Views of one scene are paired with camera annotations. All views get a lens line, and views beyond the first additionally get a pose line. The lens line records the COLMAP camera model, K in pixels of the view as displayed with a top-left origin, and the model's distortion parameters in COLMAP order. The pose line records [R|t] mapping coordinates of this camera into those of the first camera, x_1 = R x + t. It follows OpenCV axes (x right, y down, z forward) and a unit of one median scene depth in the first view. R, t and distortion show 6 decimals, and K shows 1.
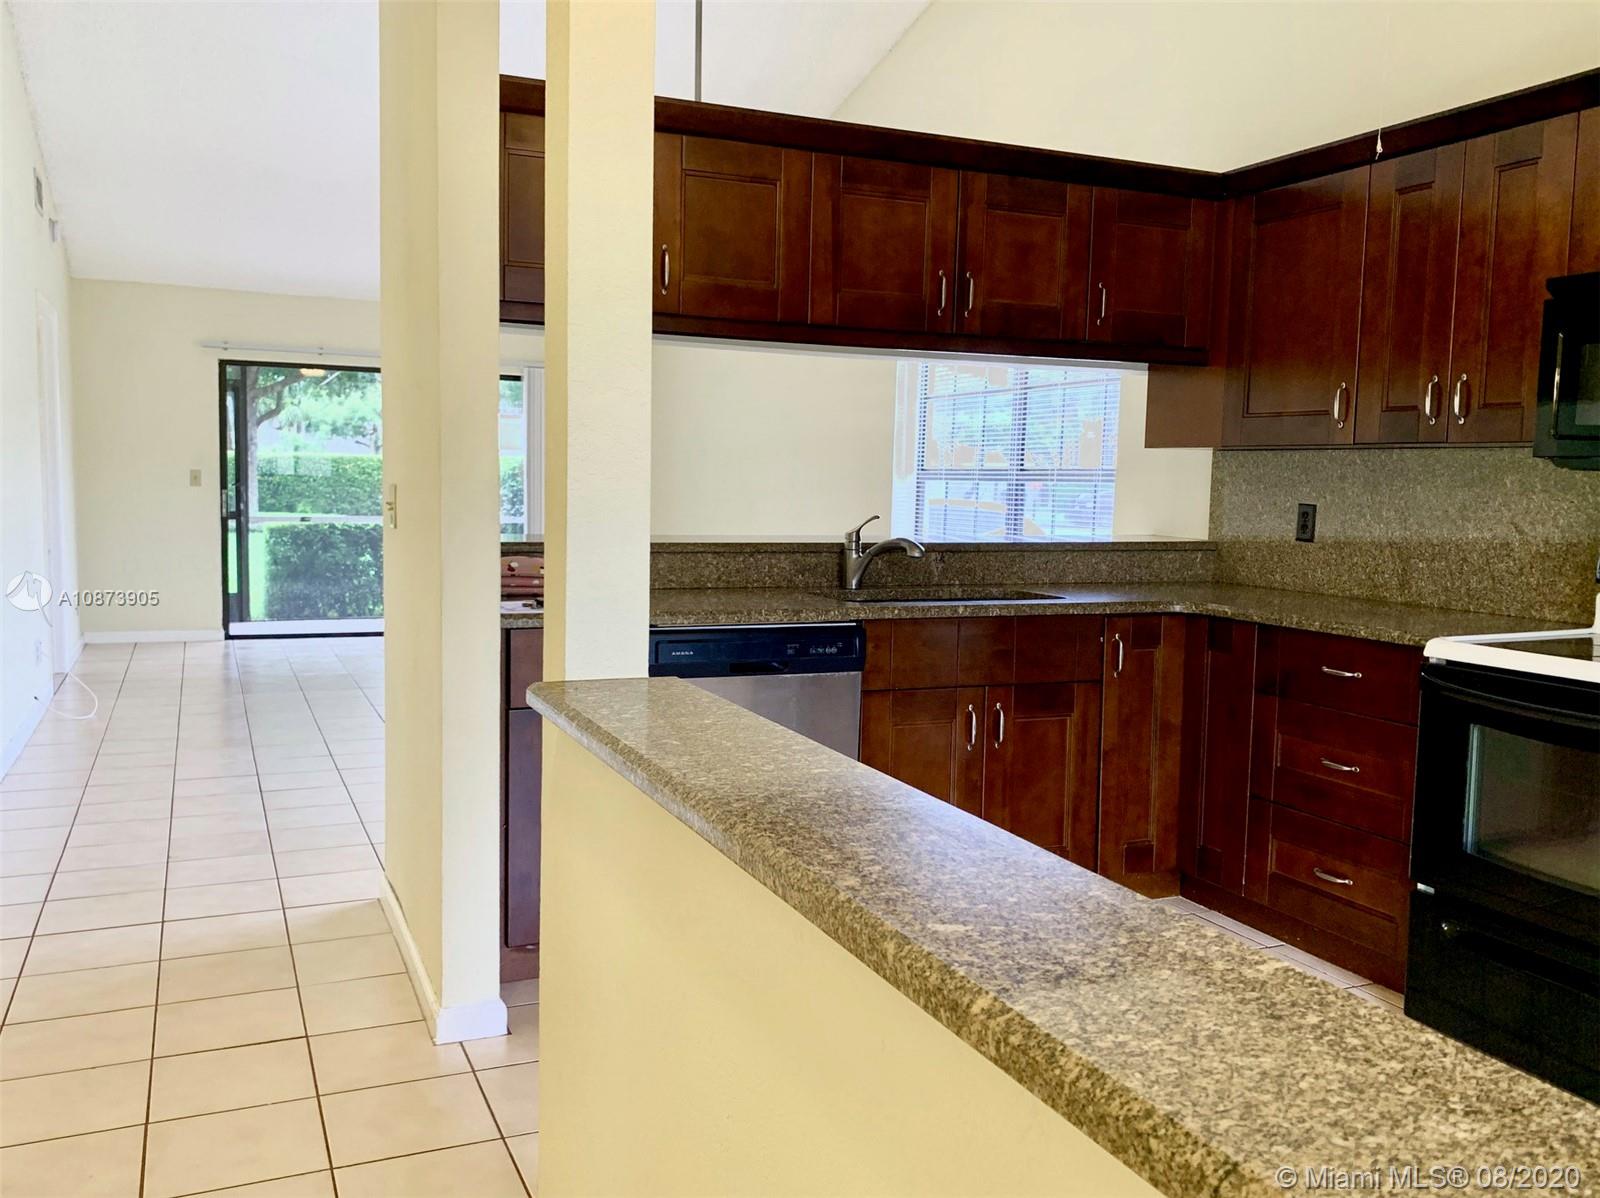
lens RADIAL K [[1342.0, 0, 800.0], [0, 1342.0, 599.0], [0, 0, 1]] dist [0.224961, -0.493052]
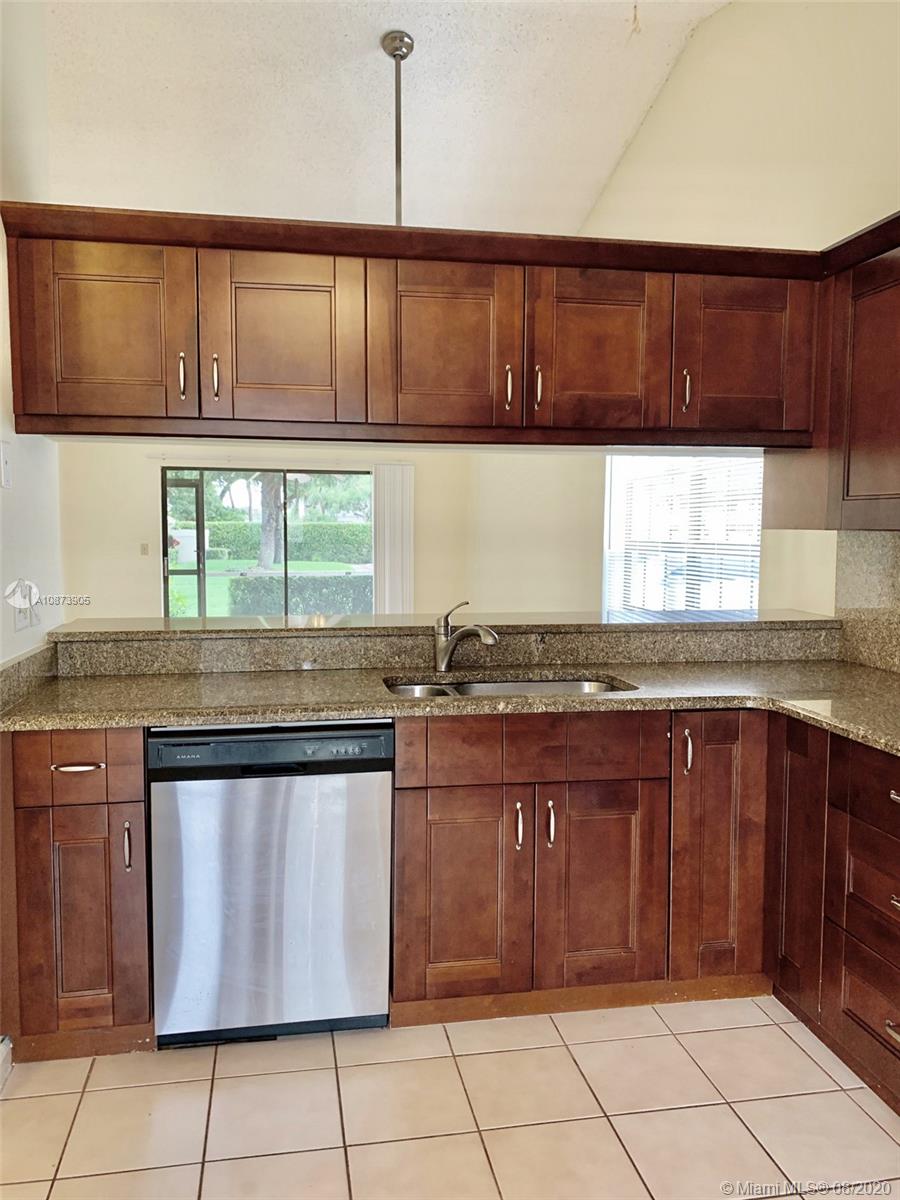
lens RADIAL K [[915.5, 0, 450.0], [0, 915.5, 600.0], [0, 0, 1]] dist [0.056610, -0.003477]
pose [[0.972461, 0.001333, -0.233060, 0.215550], [-0.004545, 0.999902, -0.013248, -0.054864], [0.233019, 0.013942, 0.972372, 0.314495]]
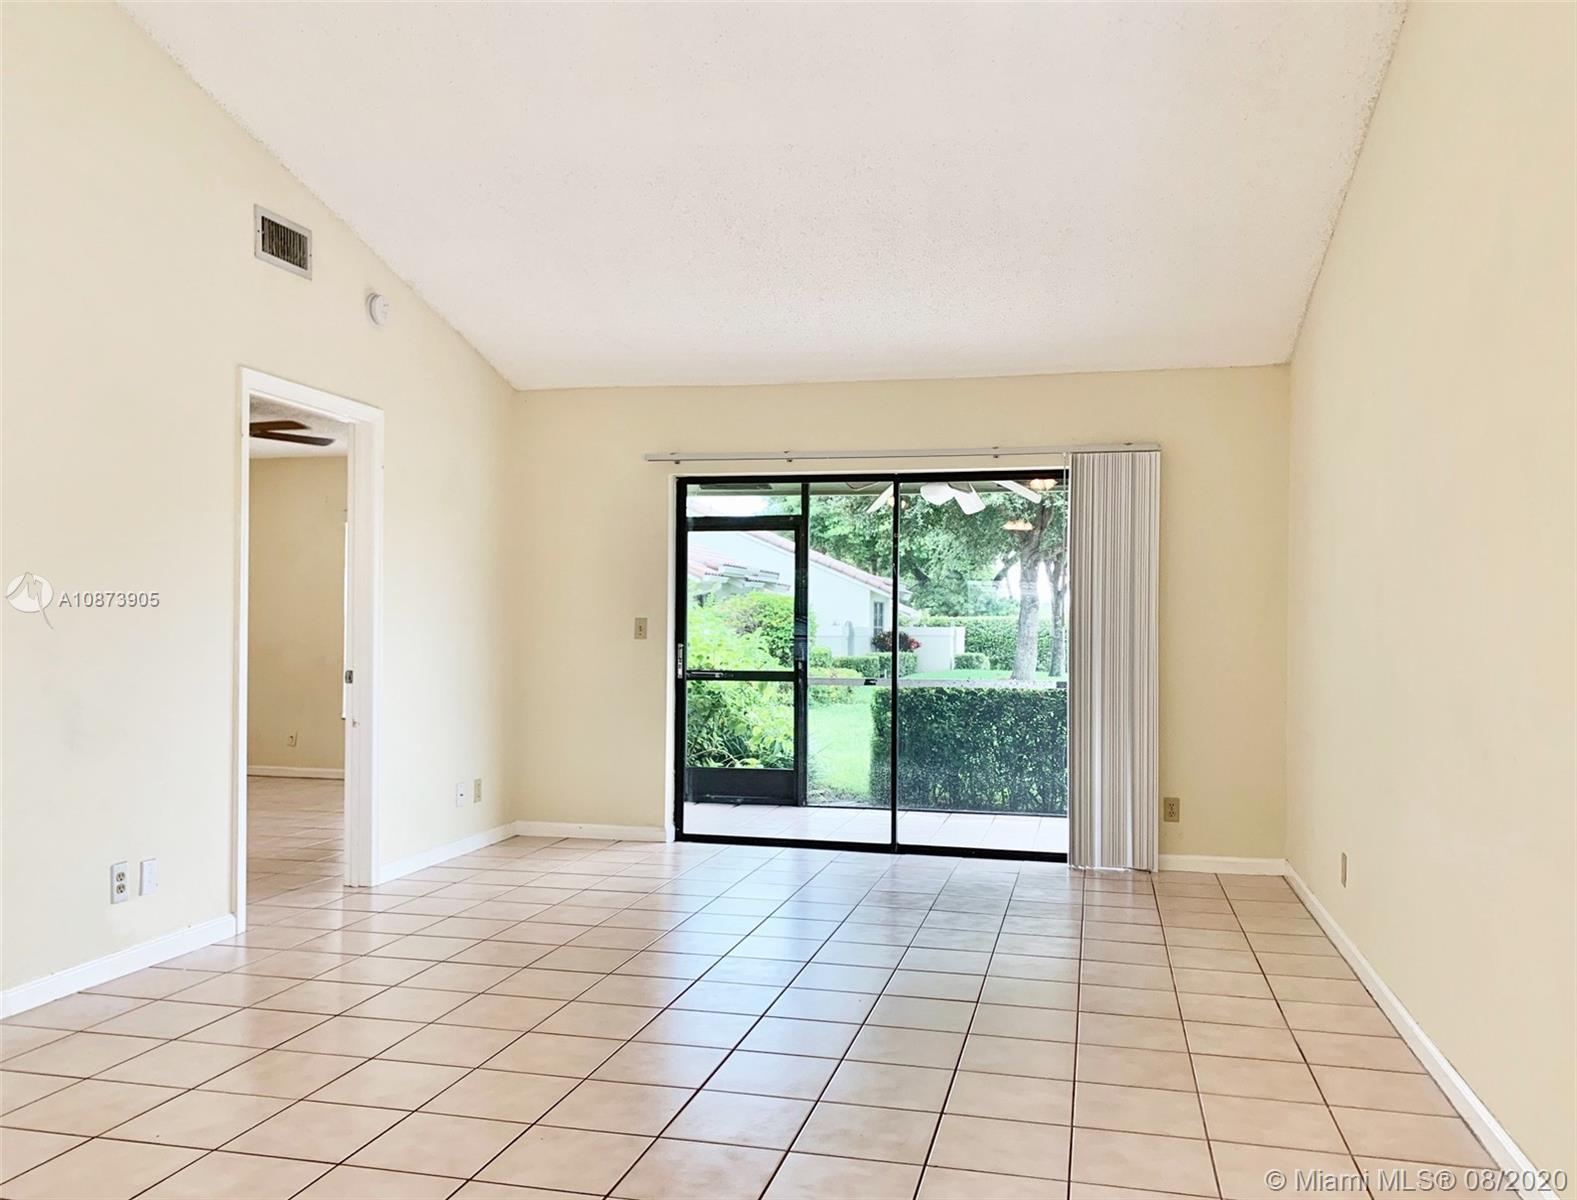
lens RADIAL K [[1274.6, 0, 788.5], [0, 1274.6, 600.0], [0, 0, 1]] dist [-0.003003, -0.000291]
pose [[0.797419, -0.023061, -0.602986, 0.137302], [-0.049288, 0.993441, -0.103175, -0.075857], [0.601410, 0.111994, 0.791052, 1.073574]]
